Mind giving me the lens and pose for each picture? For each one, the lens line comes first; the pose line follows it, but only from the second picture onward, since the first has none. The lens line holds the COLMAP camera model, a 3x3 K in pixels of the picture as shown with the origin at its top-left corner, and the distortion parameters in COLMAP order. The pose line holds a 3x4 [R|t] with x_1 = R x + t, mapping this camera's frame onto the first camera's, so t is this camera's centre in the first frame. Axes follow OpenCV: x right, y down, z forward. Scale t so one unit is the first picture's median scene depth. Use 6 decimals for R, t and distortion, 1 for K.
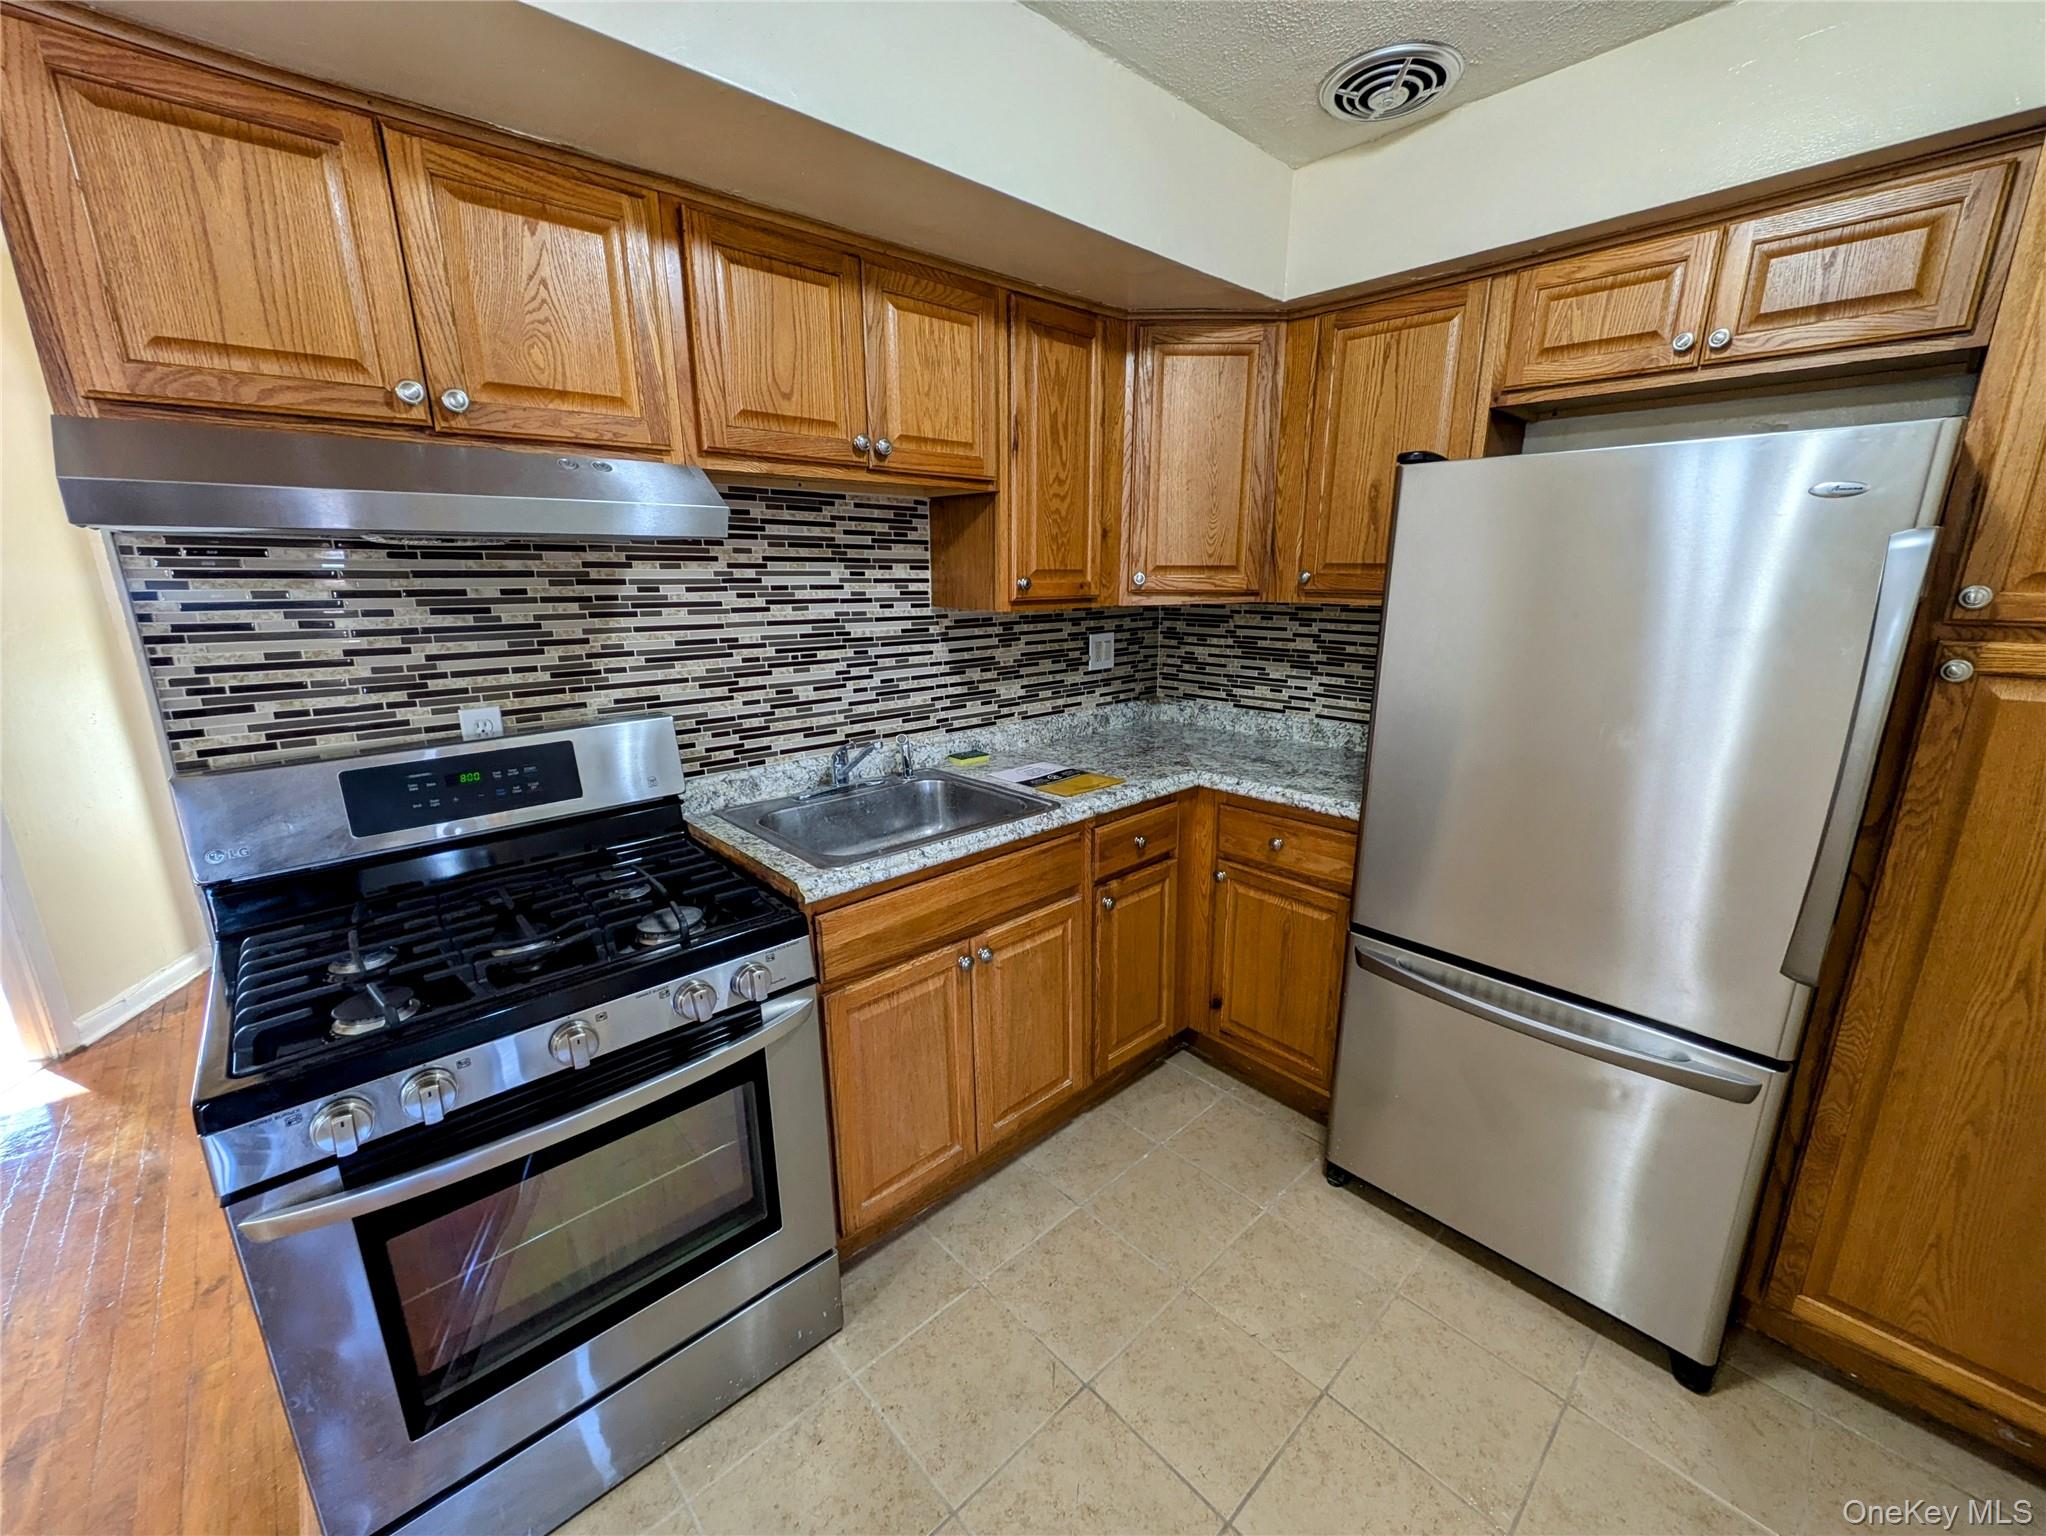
lens RADIAL K [[803.6, 0, 1023.0], [0, 803.6, 768.0], [0, 0, 1]] dist [0.002091, 0.000093]
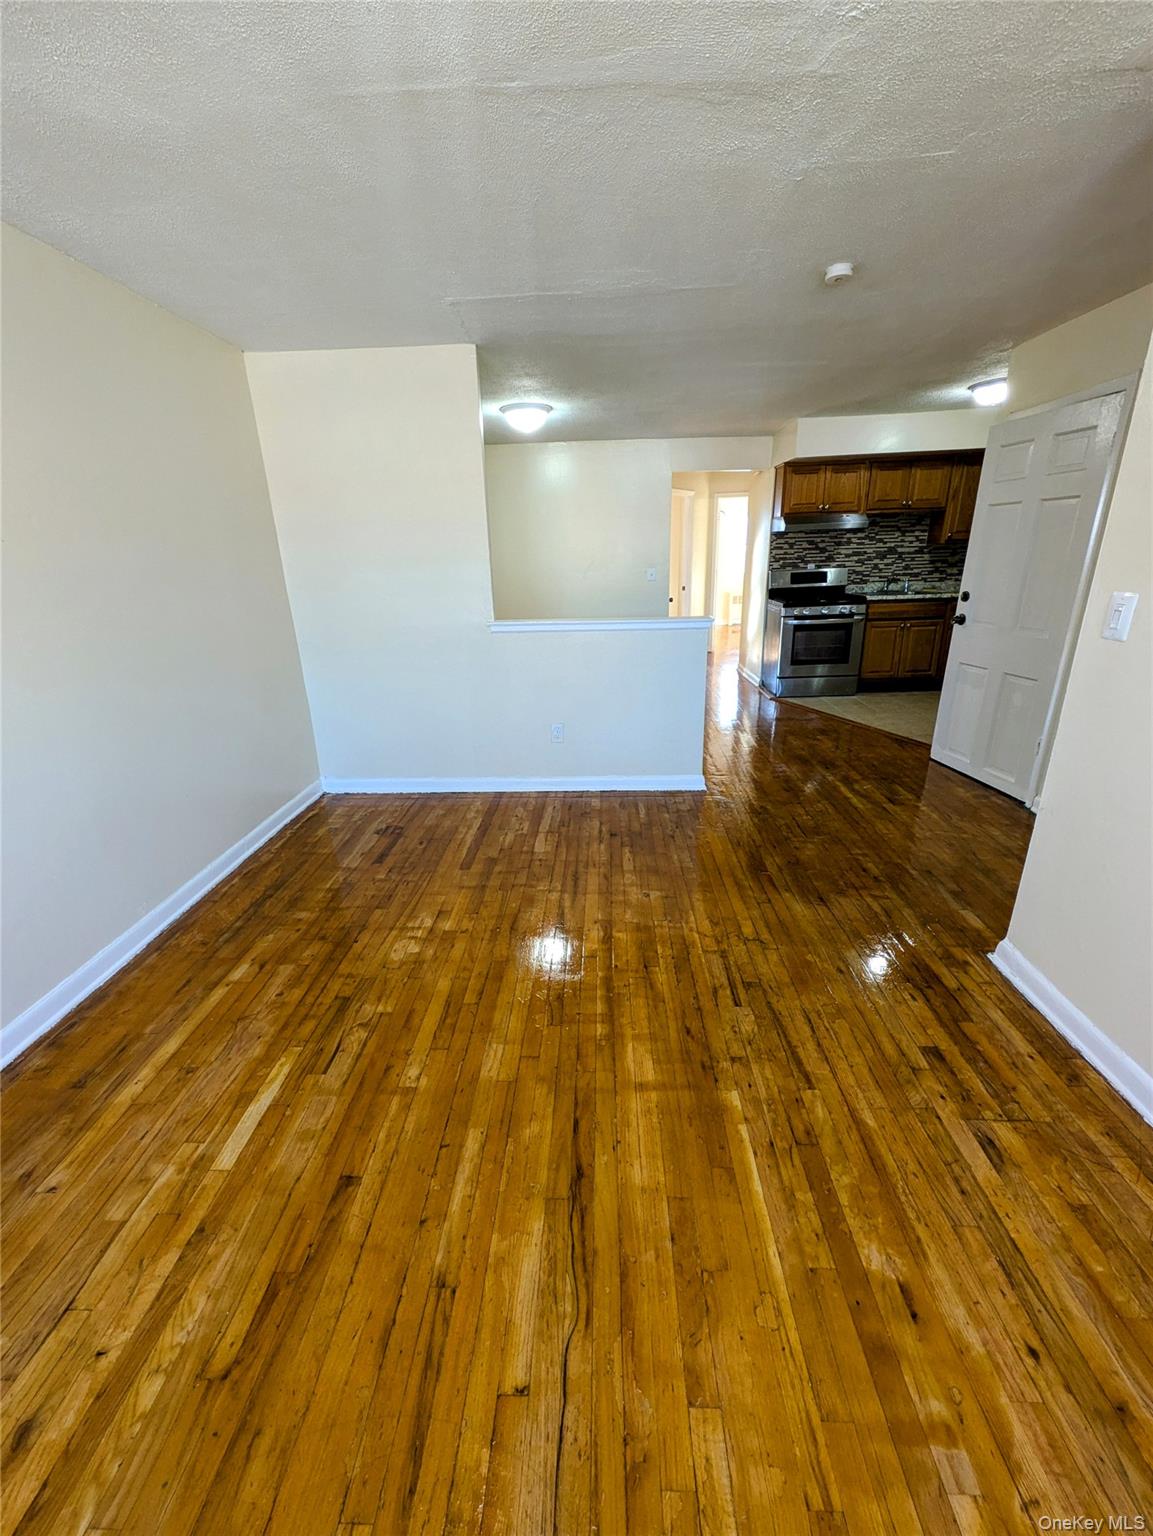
lens RADIAL K [[603.3, 0, 576.5], [0, 603.3, 768.0], [0, 0, 1]] dist [0.002091, 0.000093]
pose [[0.700882, 0.221212, -0.678108, 0.997547], [-0.140611, 0.974887, 0.172694, 0.626533], [0.699281, -0.025689, 0.714385, -2.406559]]
